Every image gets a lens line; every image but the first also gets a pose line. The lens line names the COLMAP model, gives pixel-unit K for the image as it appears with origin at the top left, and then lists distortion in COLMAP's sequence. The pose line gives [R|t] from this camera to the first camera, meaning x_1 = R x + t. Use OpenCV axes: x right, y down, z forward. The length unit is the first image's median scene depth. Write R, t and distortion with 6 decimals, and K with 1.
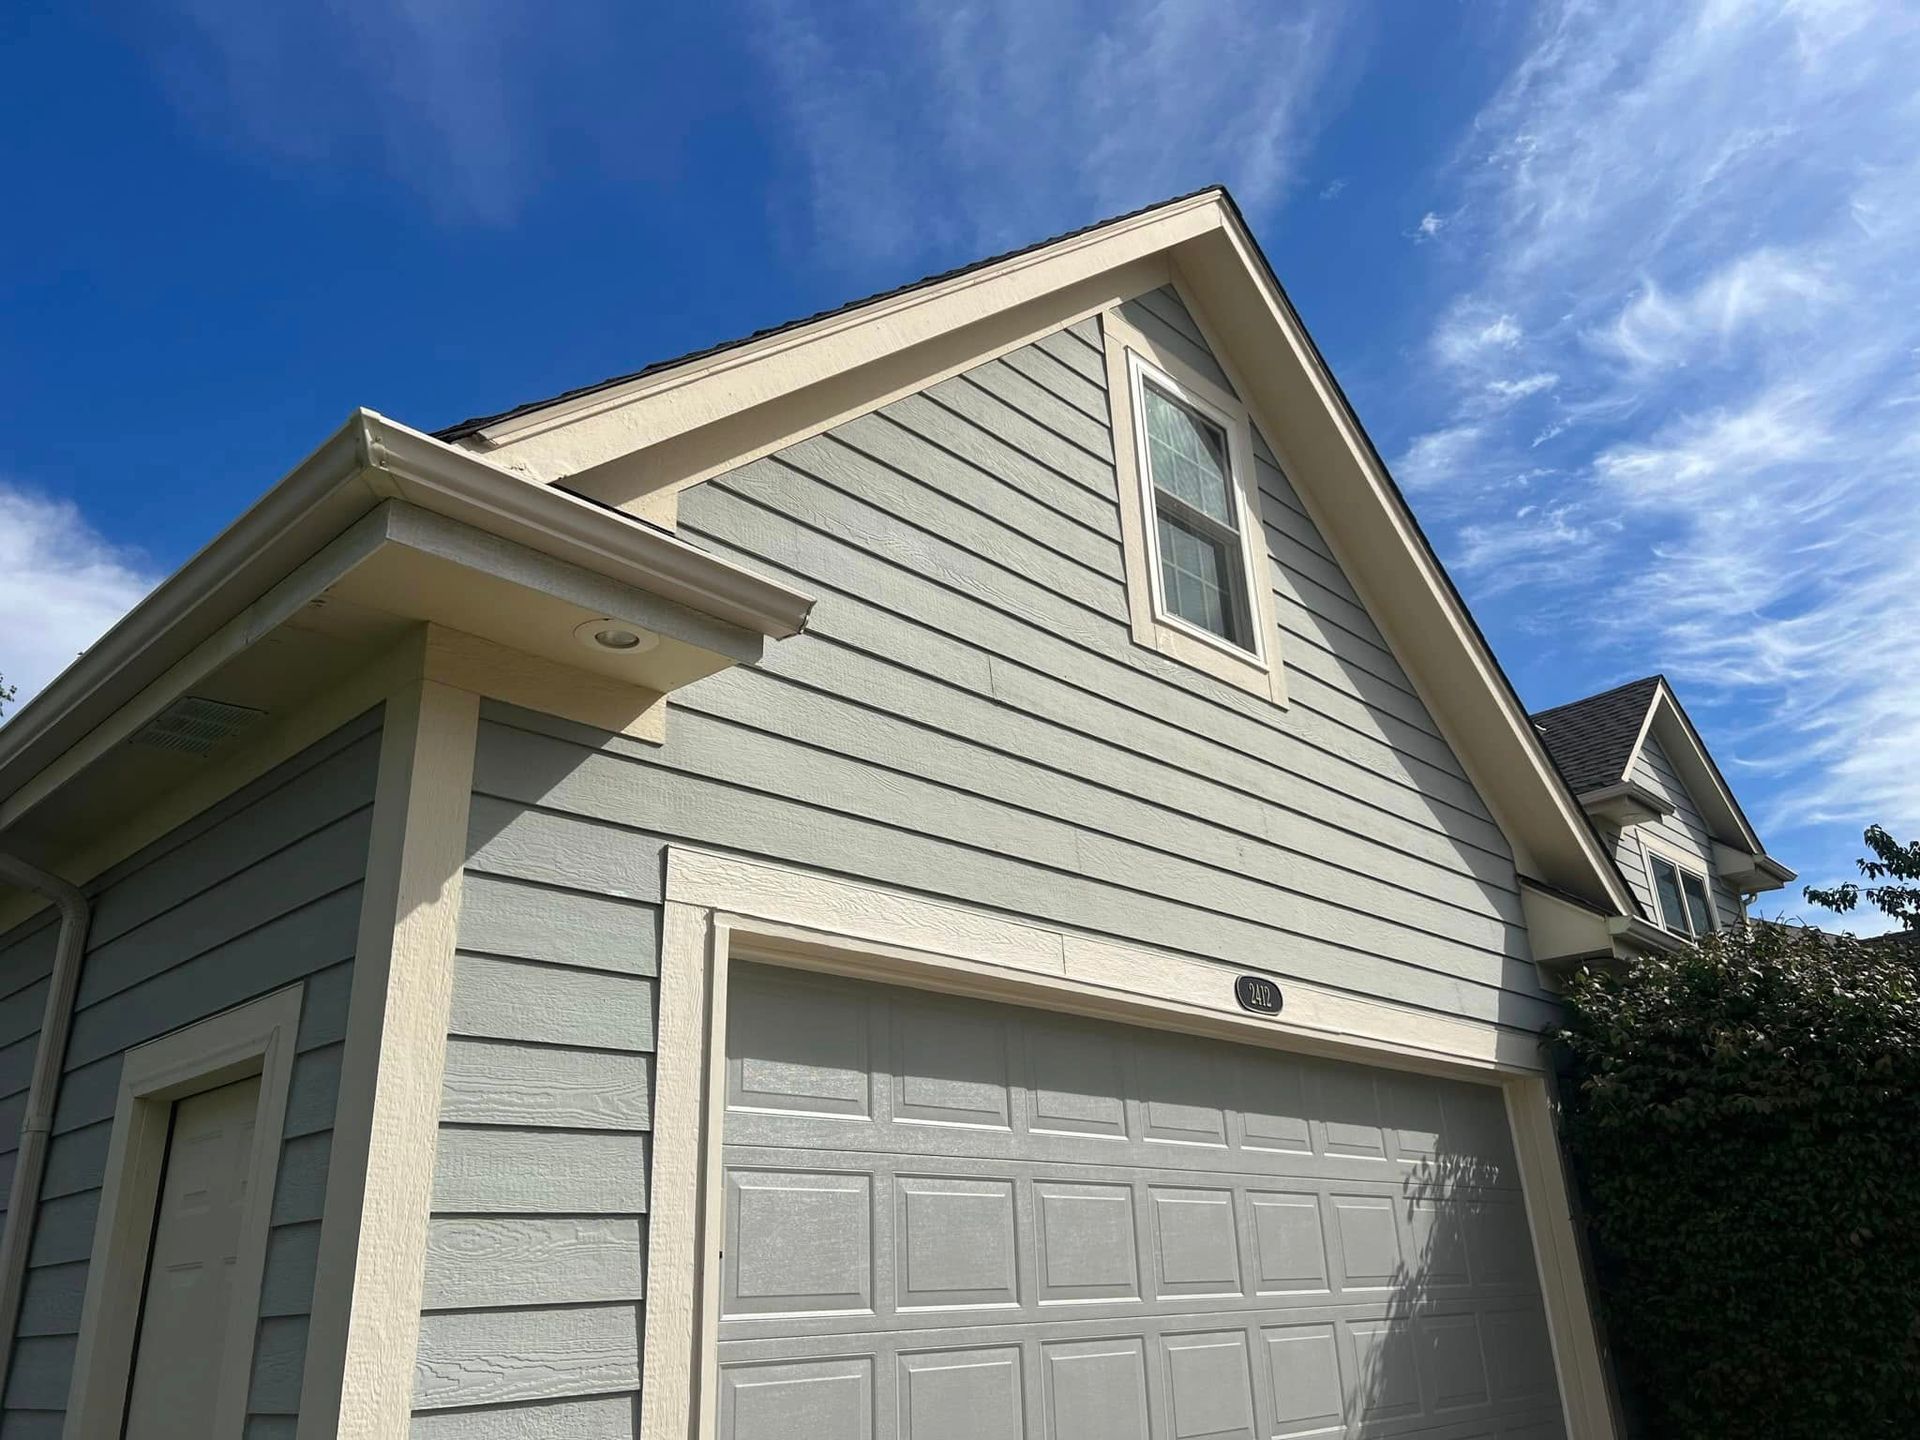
lens RADIAL K [[1433.0, 0, 987.7], [0, 1433.0, 719.4], [0, 0, 1]] dist [0.067186, -0.077149]
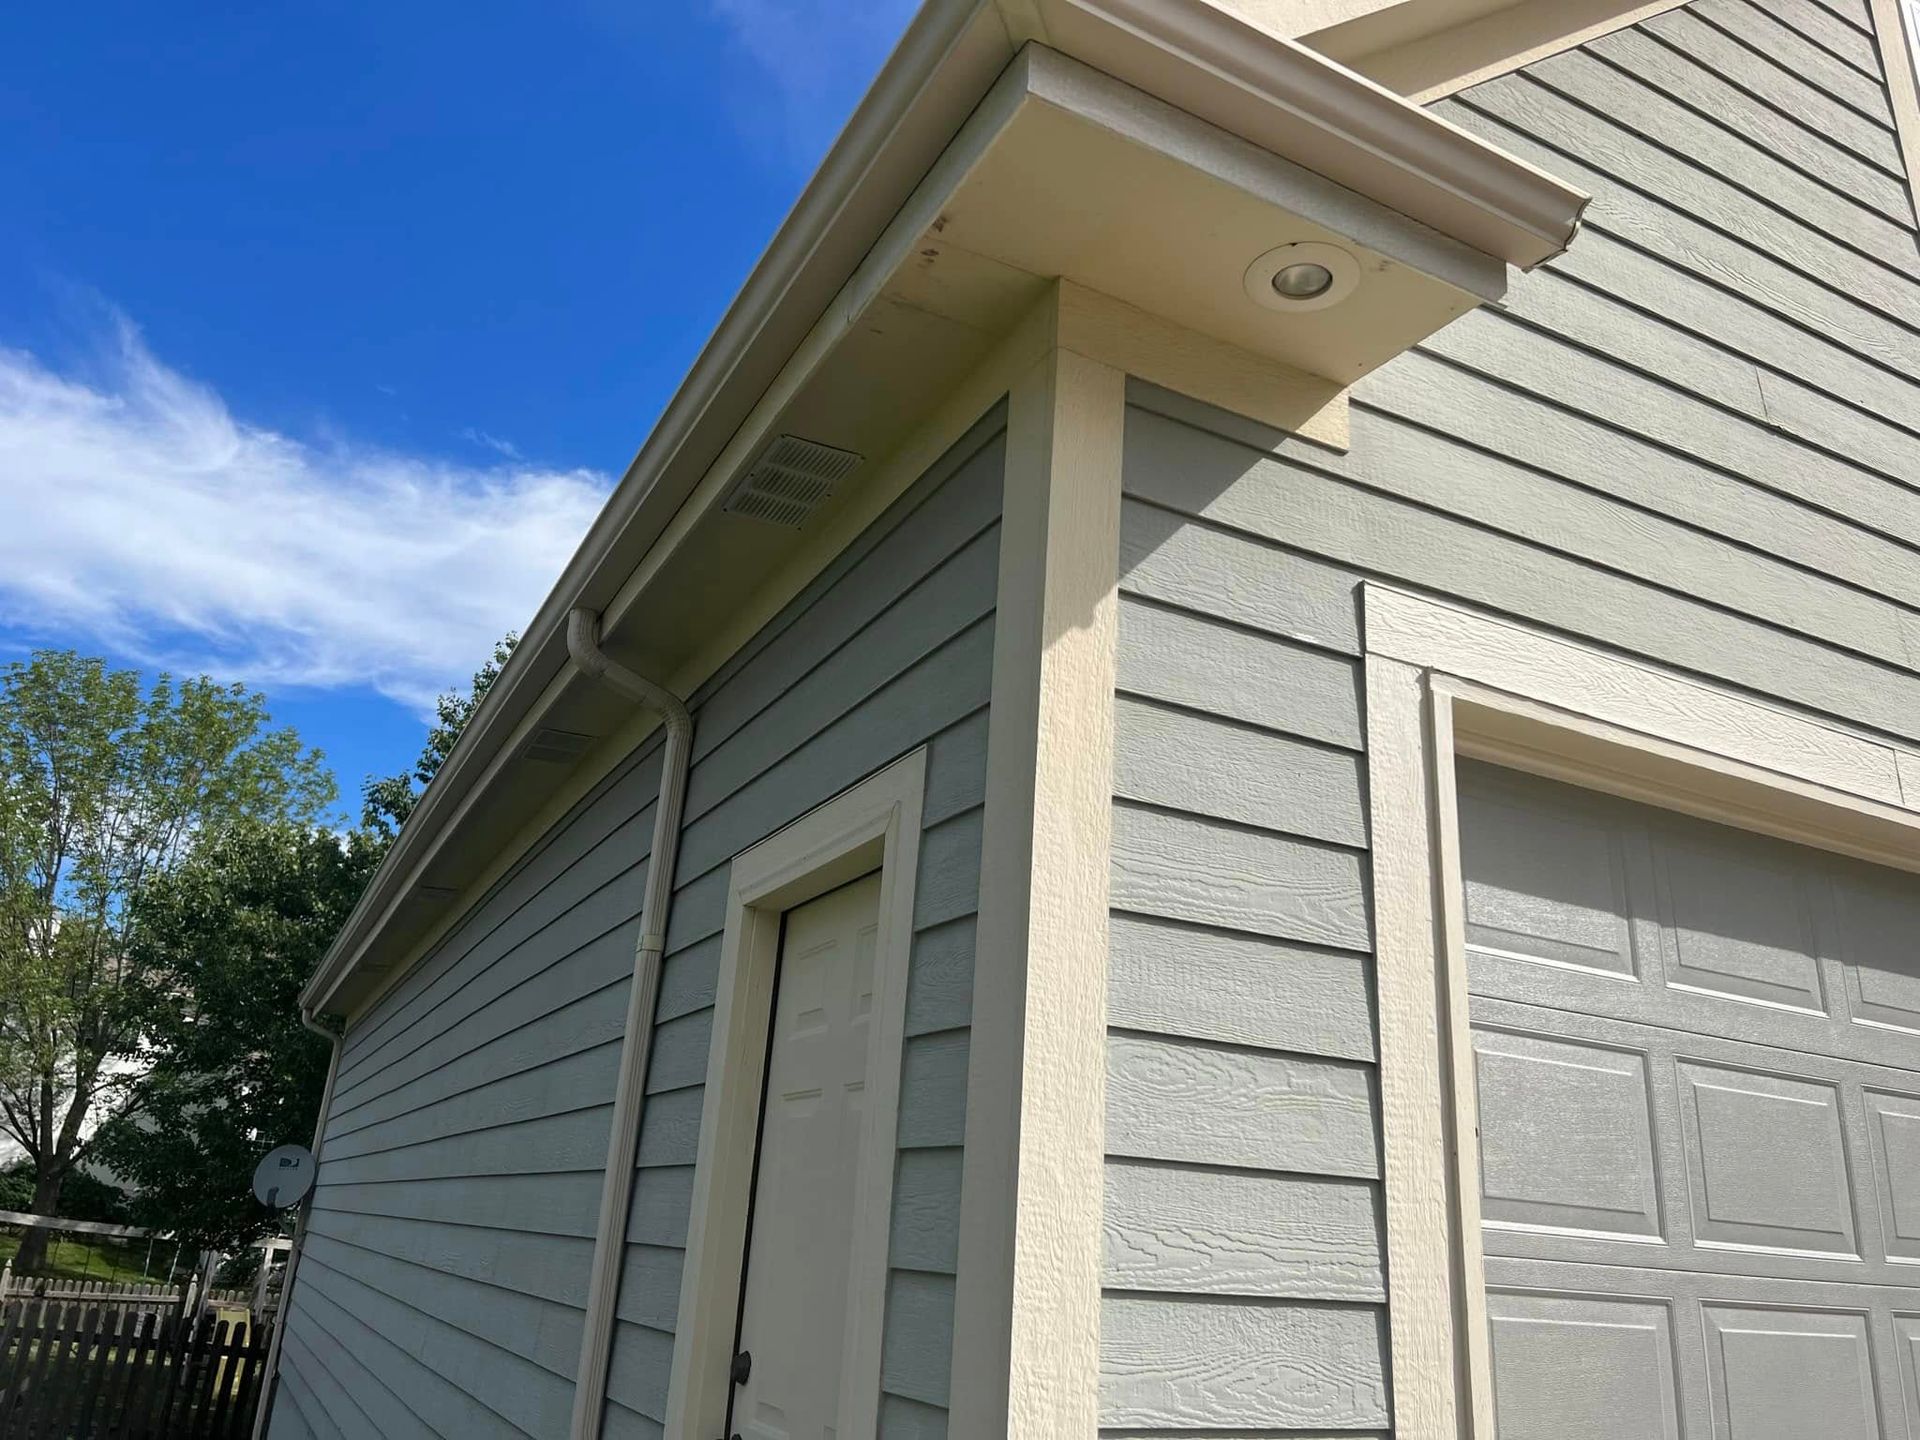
lens RADIAL K [[1433.0, 0, 987.7], [0, 1433.0, 719.4], [0, 0, 1]] dist [0.067186, -0.077149]
pose [[0.940285, -0.014491, -0.340080, -0.157879], [0.027685, 0.999039, 0.033975, 0.130730], [0.339260, -0.041361, 0.939783, 0.248077]]
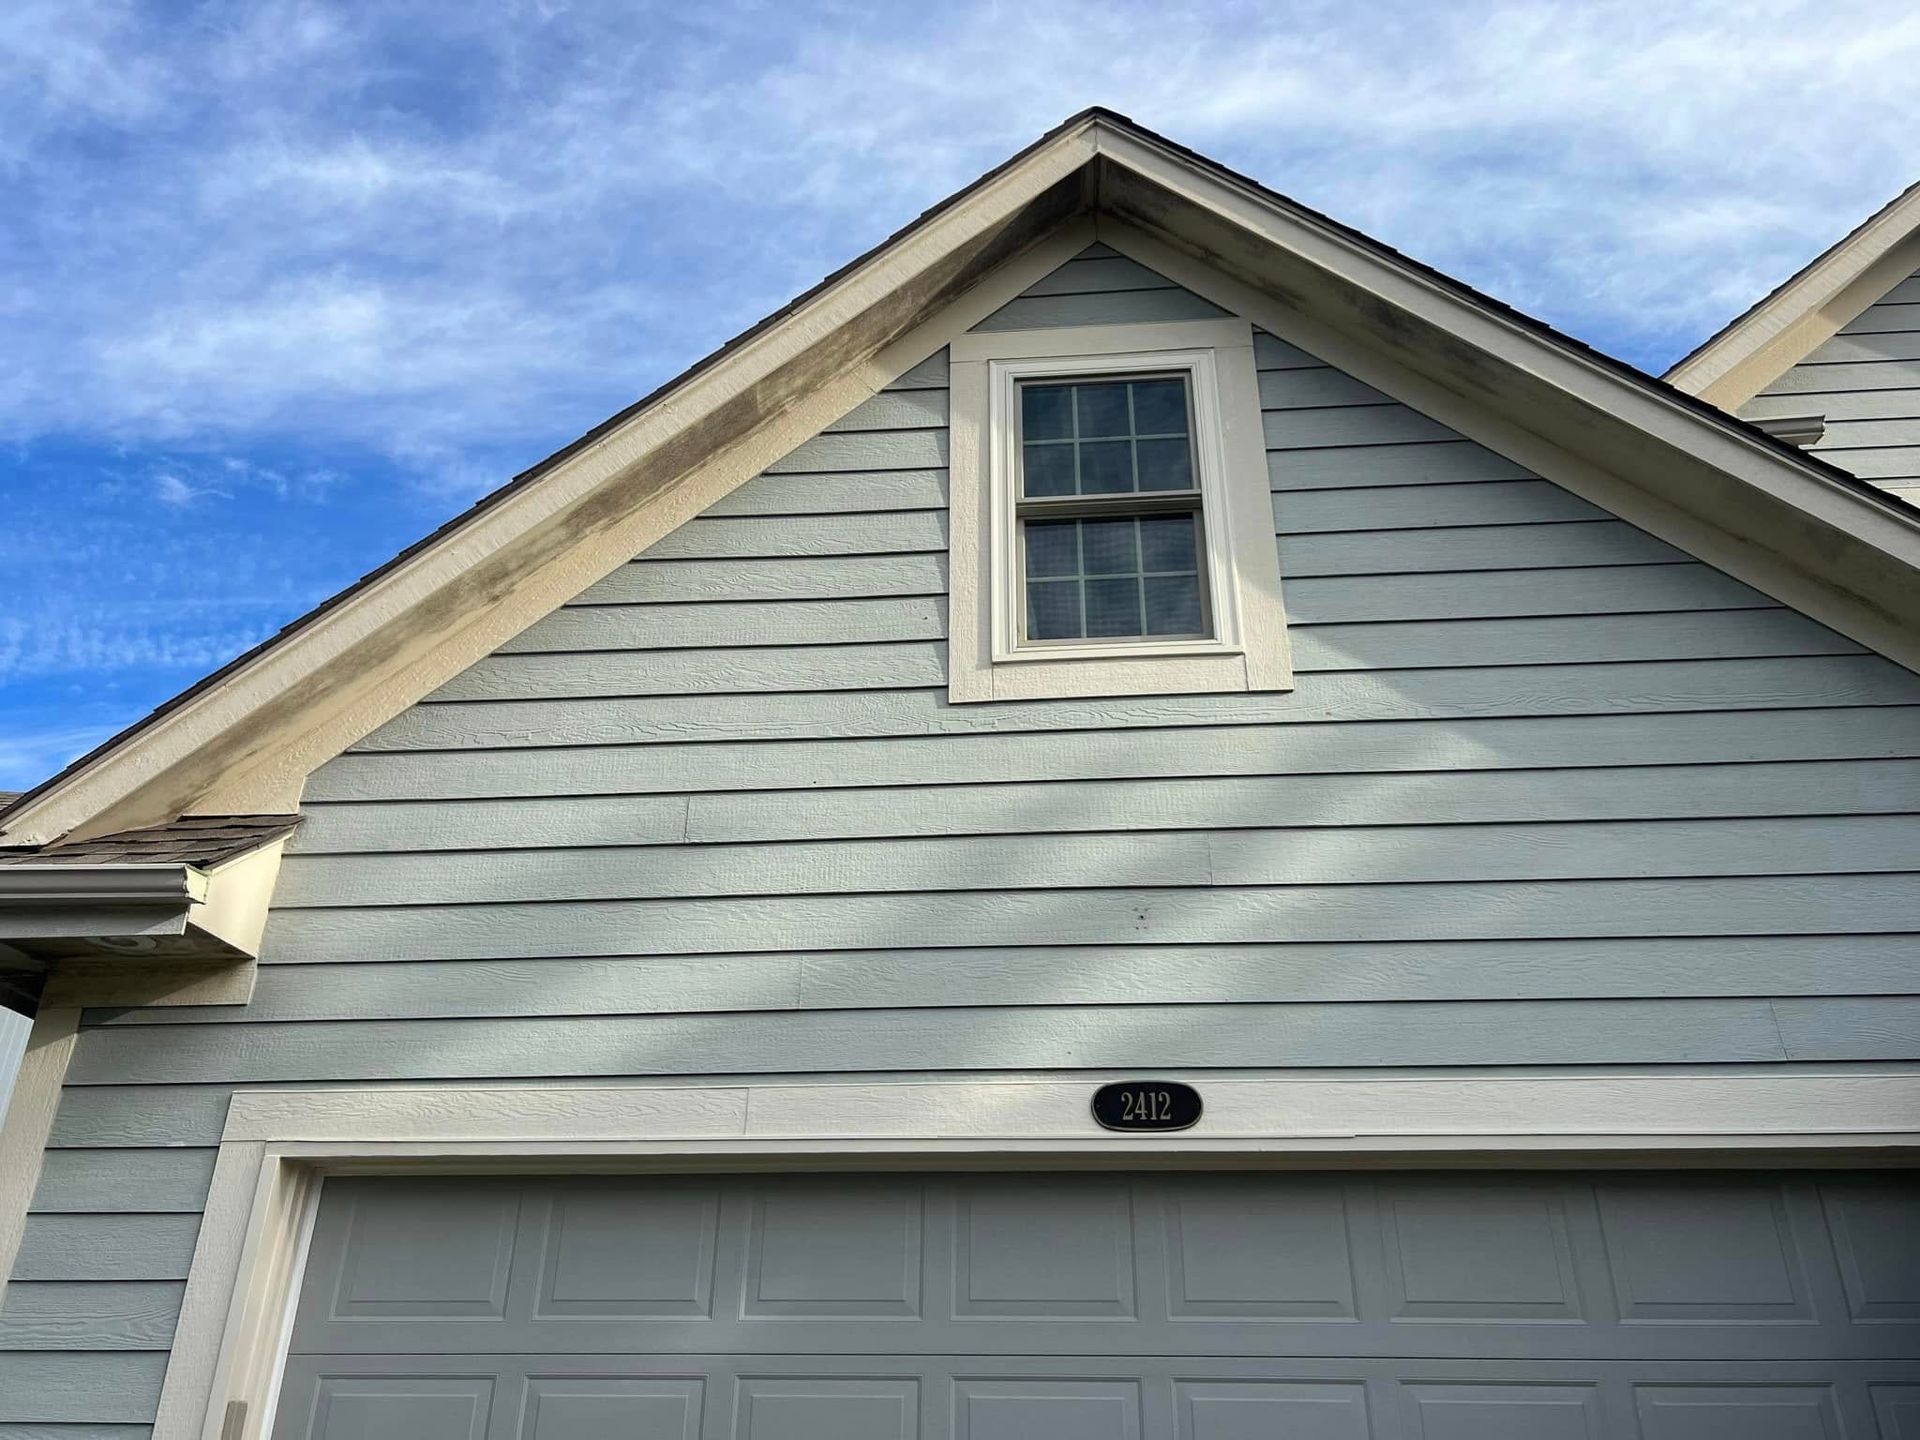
lens RADIAL K [[1433.0, 0, 987.7], [0, 1433.0, 719.4], [0, 0, 1]] dist [0.067186, -0.077149]
pose [[0.623484, -0.310631, -0.717478, 1.117826], [0.260555, 0.947779, -0.183919, 0.180436], [0.737142, -0.072273, 0.671862, 0.698195]]
